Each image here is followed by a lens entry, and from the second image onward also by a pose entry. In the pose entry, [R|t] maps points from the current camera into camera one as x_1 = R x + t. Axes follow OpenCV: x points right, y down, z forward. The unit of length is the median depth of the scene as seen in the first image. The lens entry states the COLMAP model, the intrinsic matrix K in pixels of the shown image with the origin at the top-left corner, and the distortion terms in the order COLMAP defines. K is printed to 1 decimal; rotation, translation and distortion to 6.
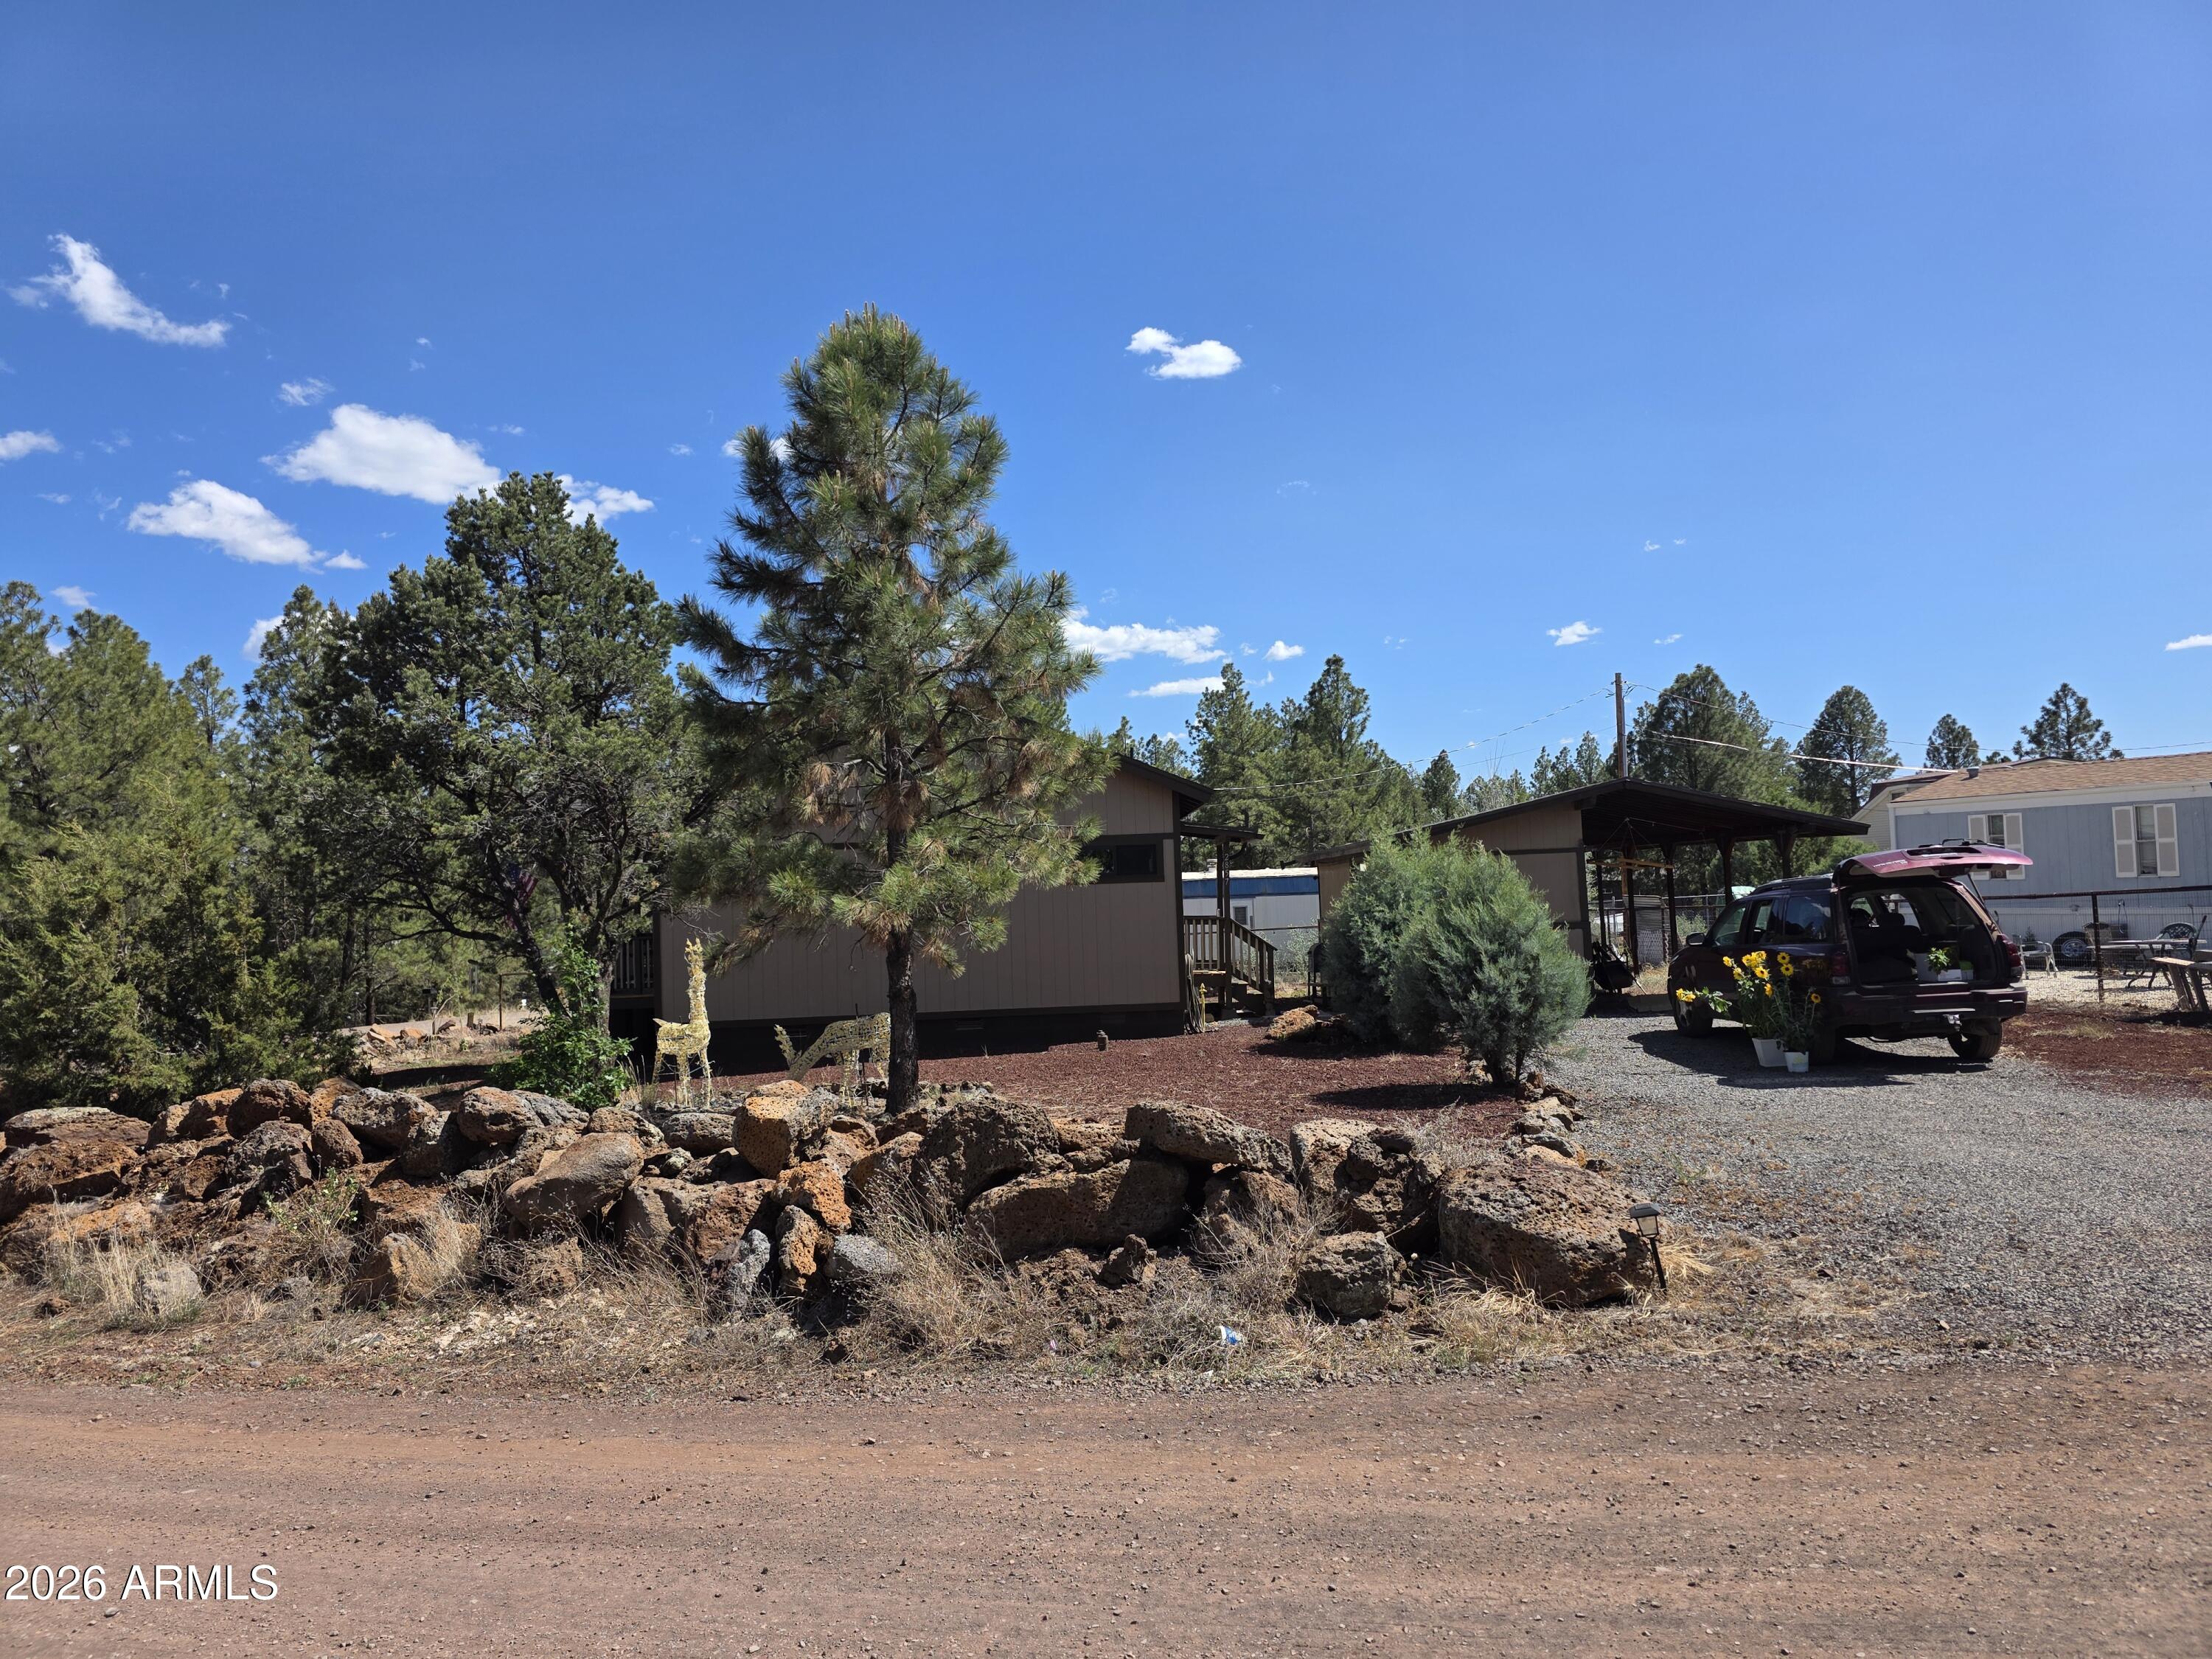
lens RADIAL K [[1520.7, 0, 1106.0], [0, 1520.7, 829.5], [0, 0, 1]] dist [0.053771, -0.029361]
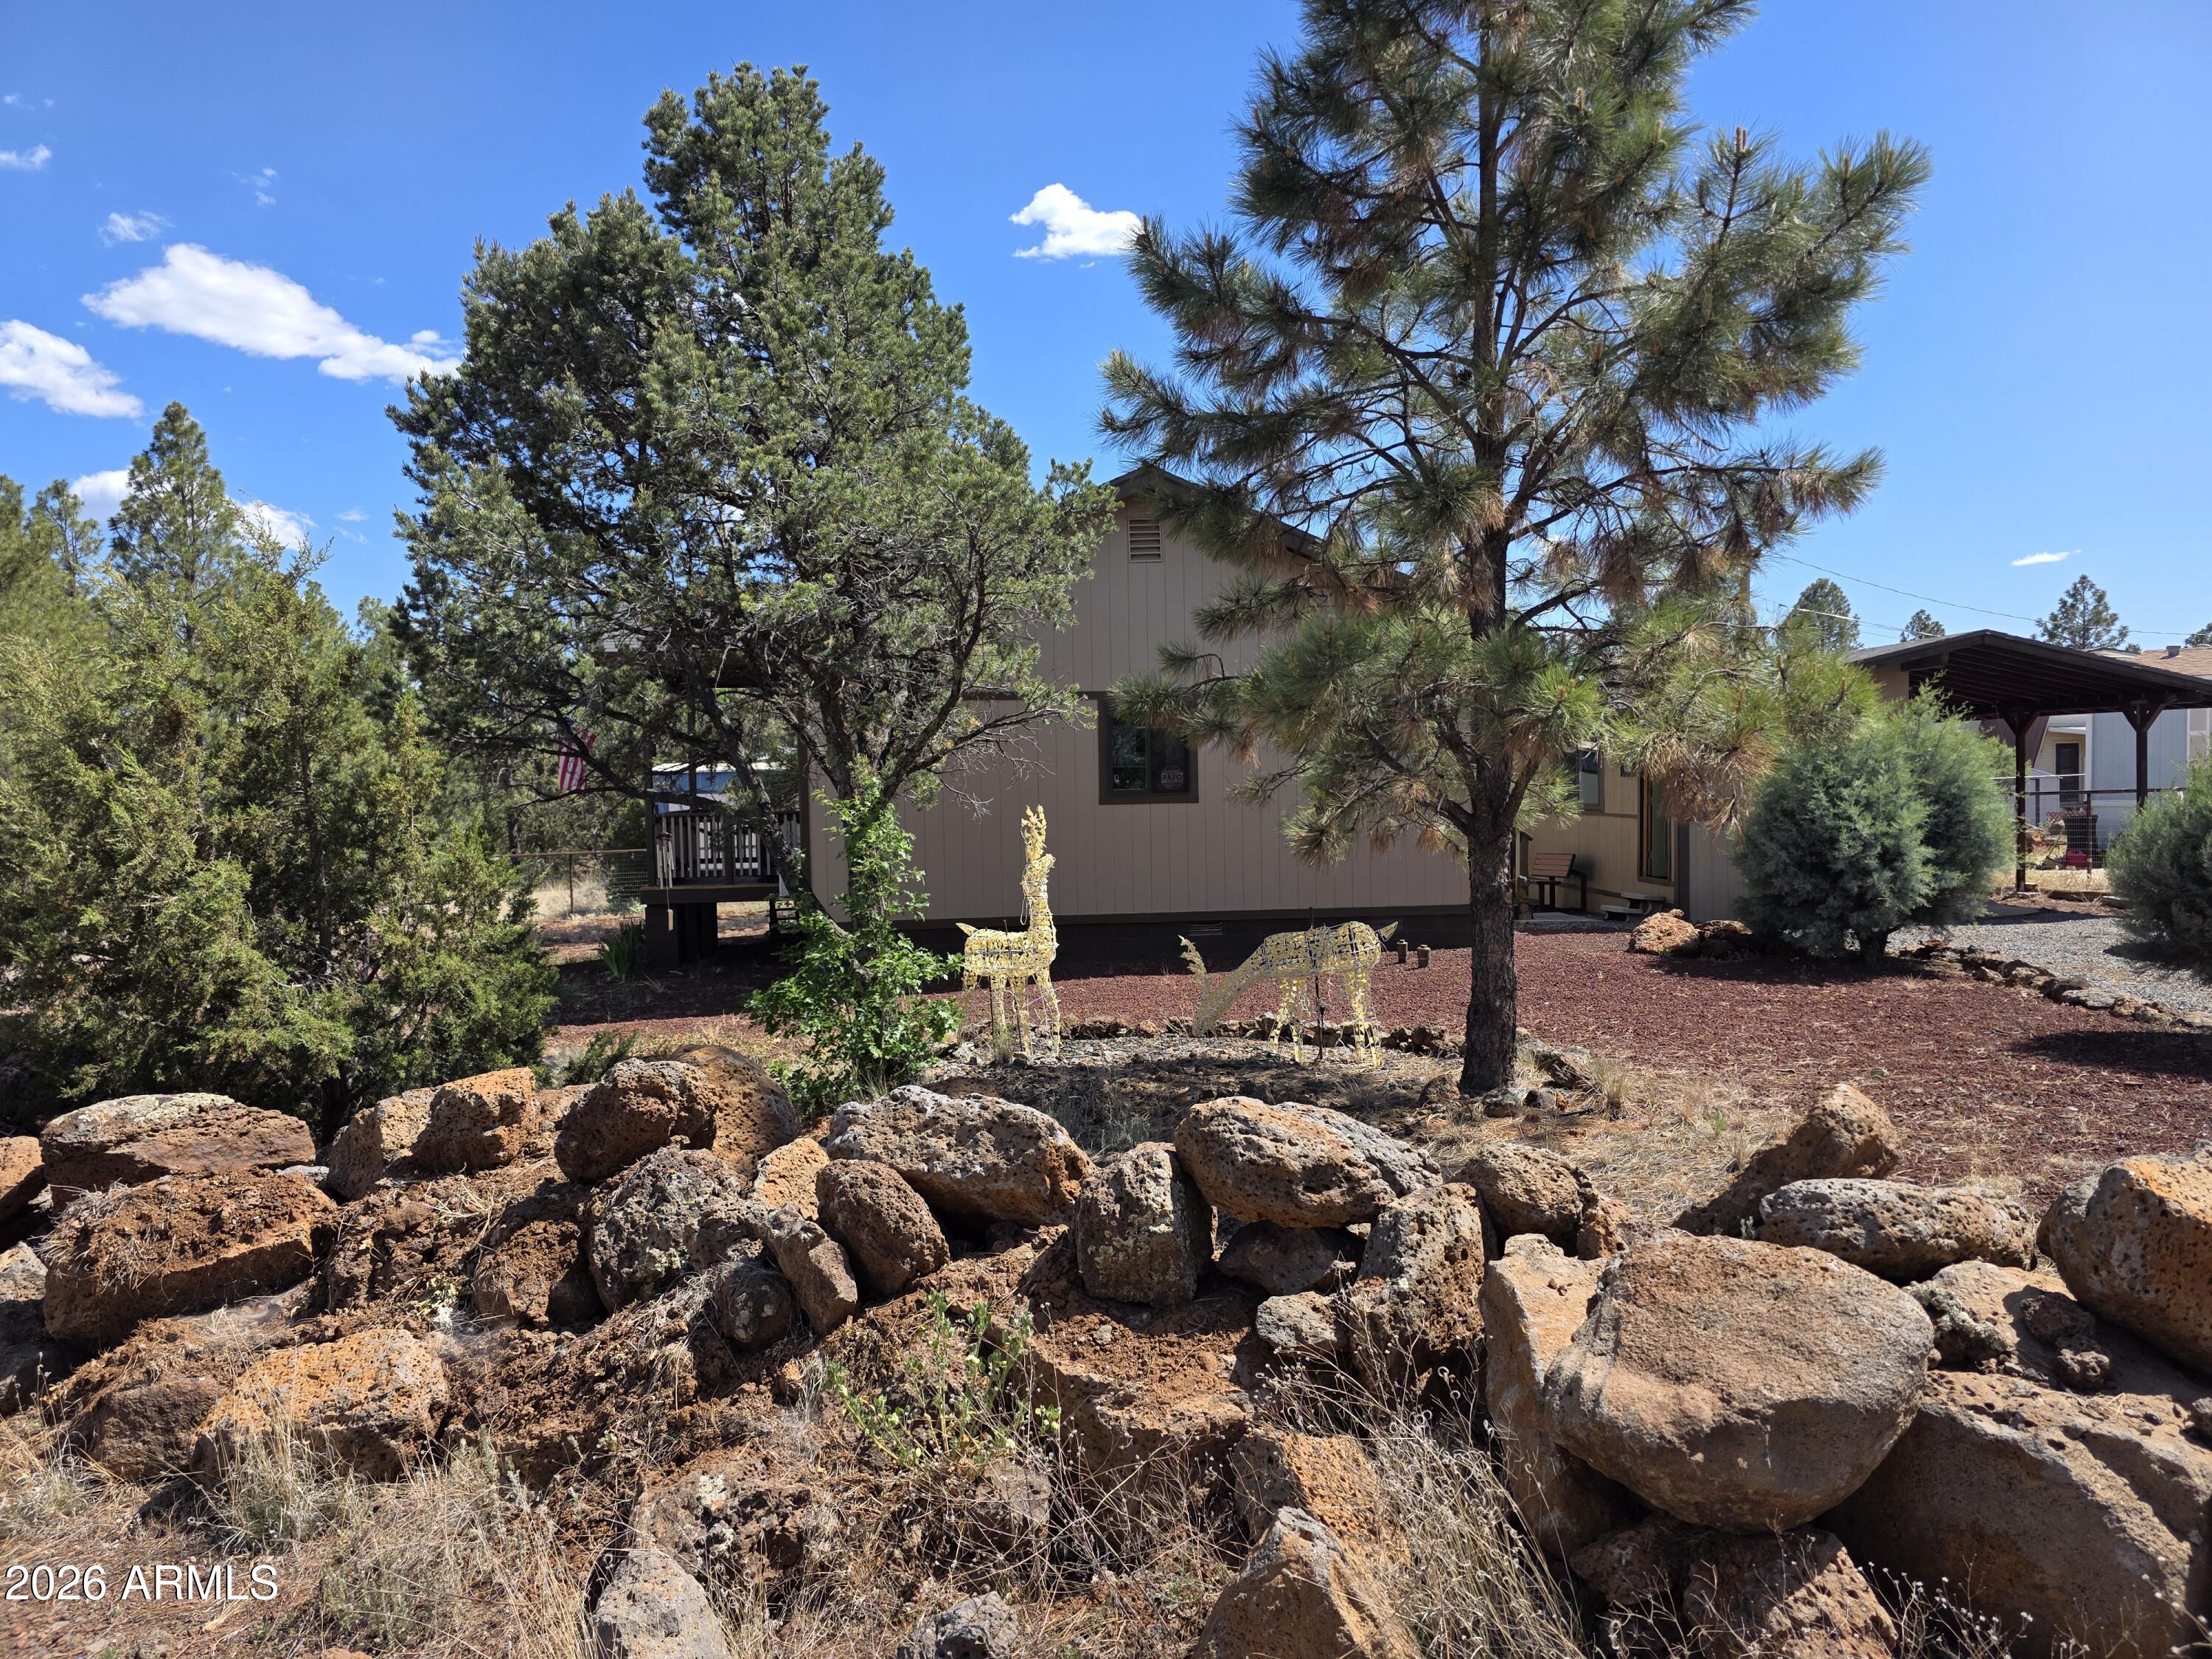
lens RADIAL K [[1520.7, 0, 1106.0], [0, 1520.7, 829.5], [0, 0, 1]] dist [0.053771, -0.029361]
pose [[0.996524, 0.011786, 0.082466, -0.221928], [-0.017489, 0.997478, 0.068781, 0.027417], [-0.081447, -0.069984, 0.994218, 0.260693]]
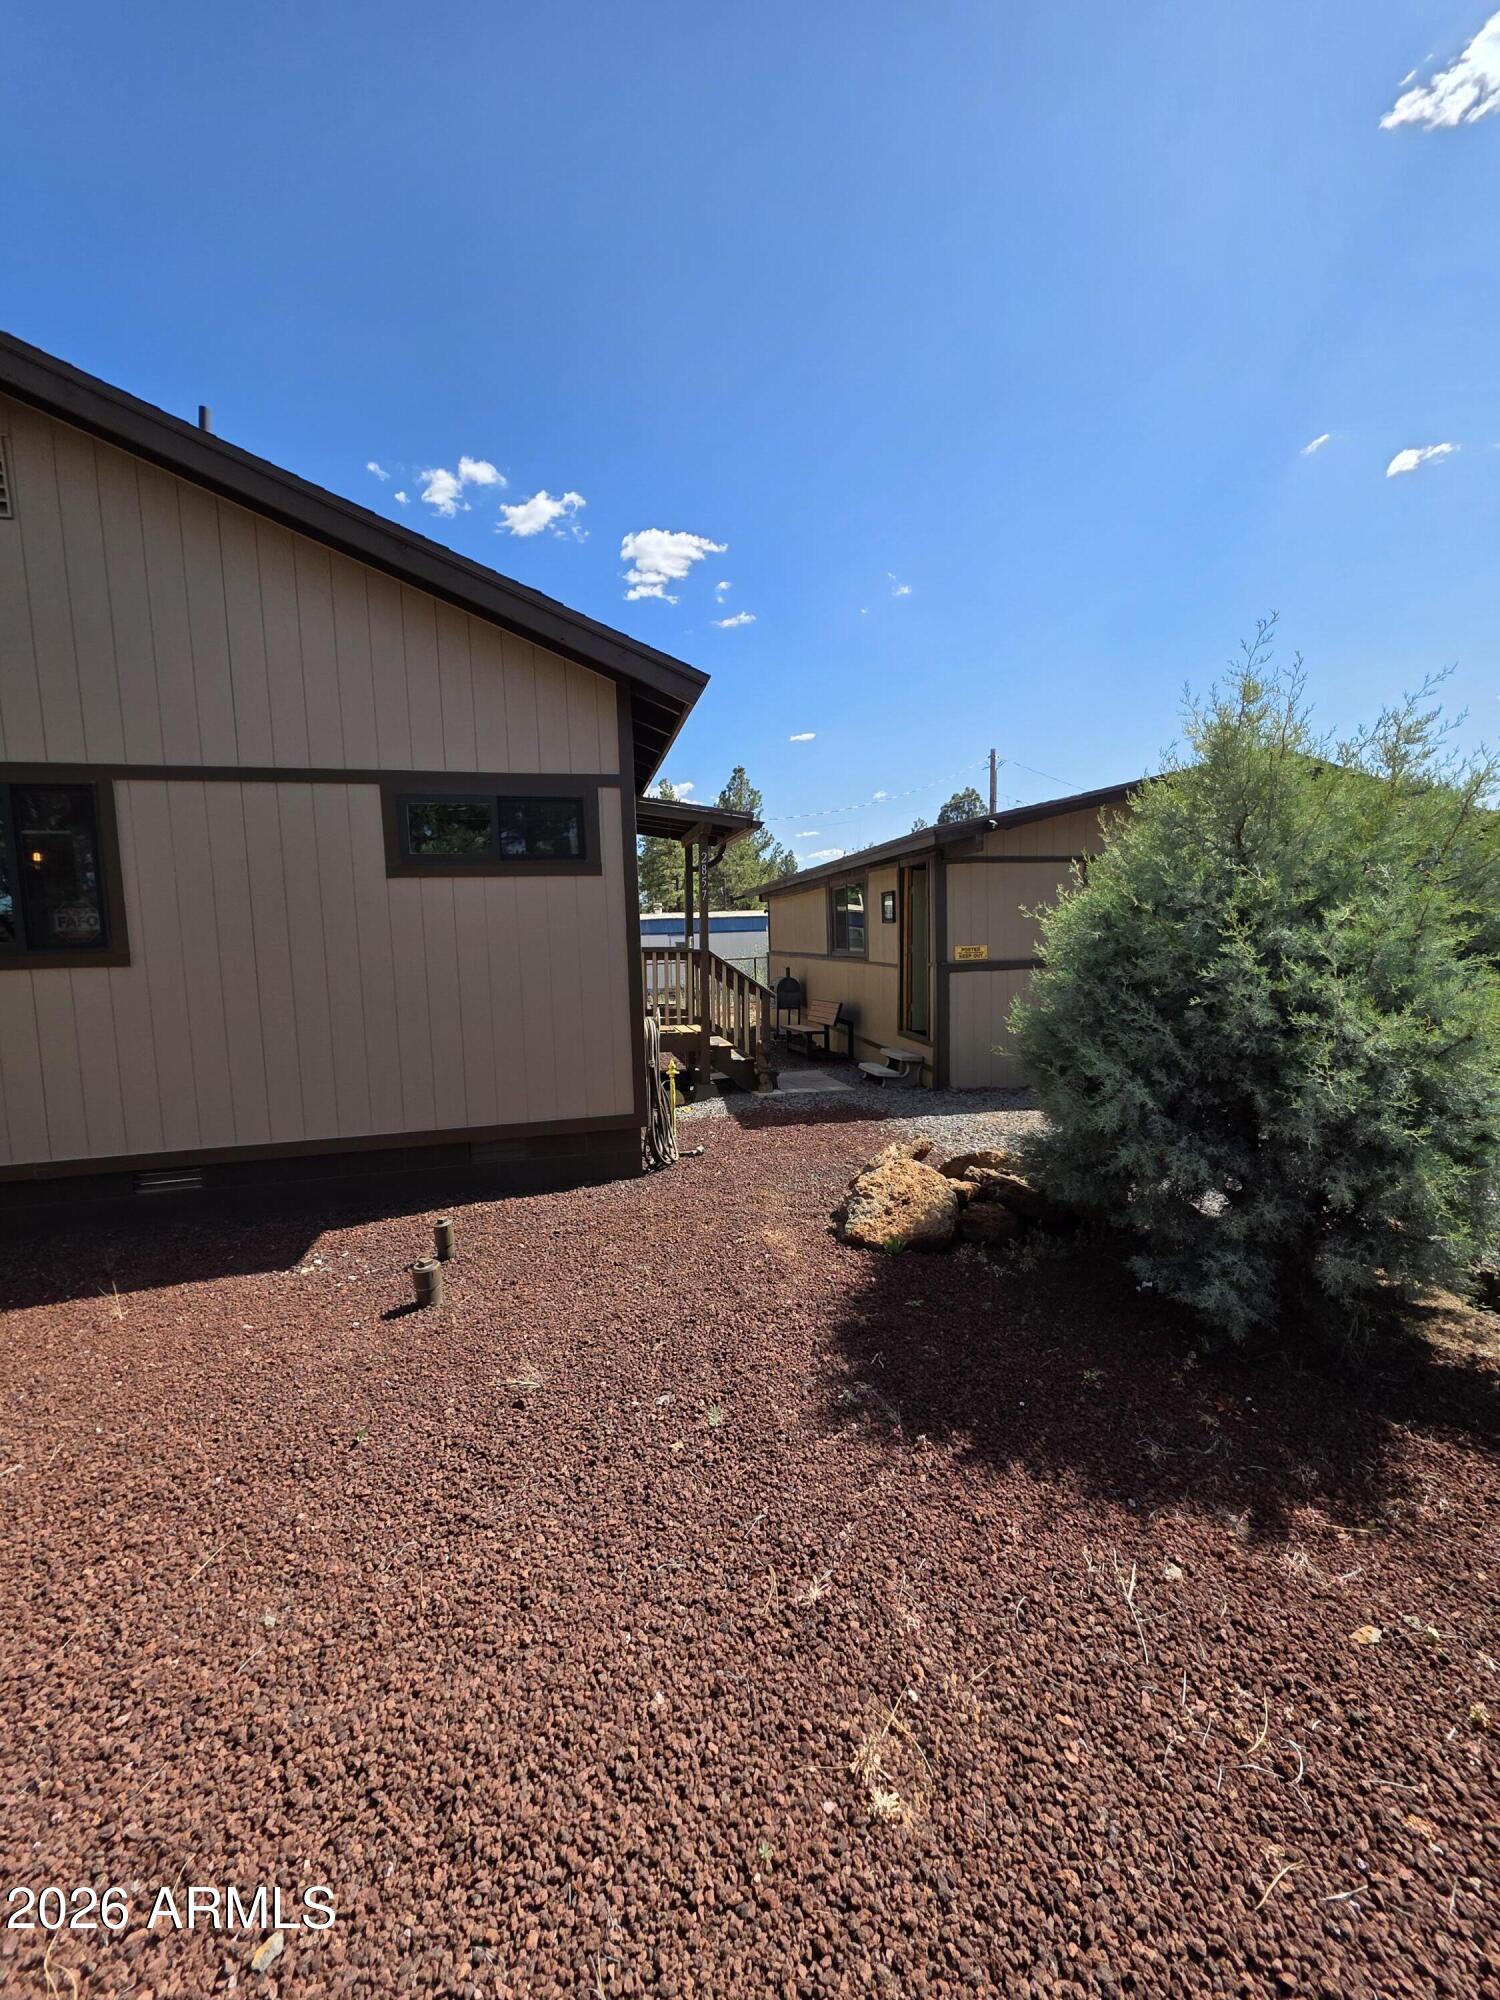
lens RADIAL K [[809.7, 0, 748.0], [0, 809.7, 1006.2], [0, 0, 1]] dist [0.003083, 0.000563]
pose [[0.981676, -0.016247, 0.189864, 0.037148], [-0.007710, 0.992157, 0.124761, 0.046604], [-0.190402, -0.123939, 0.973851, 0.789822]]
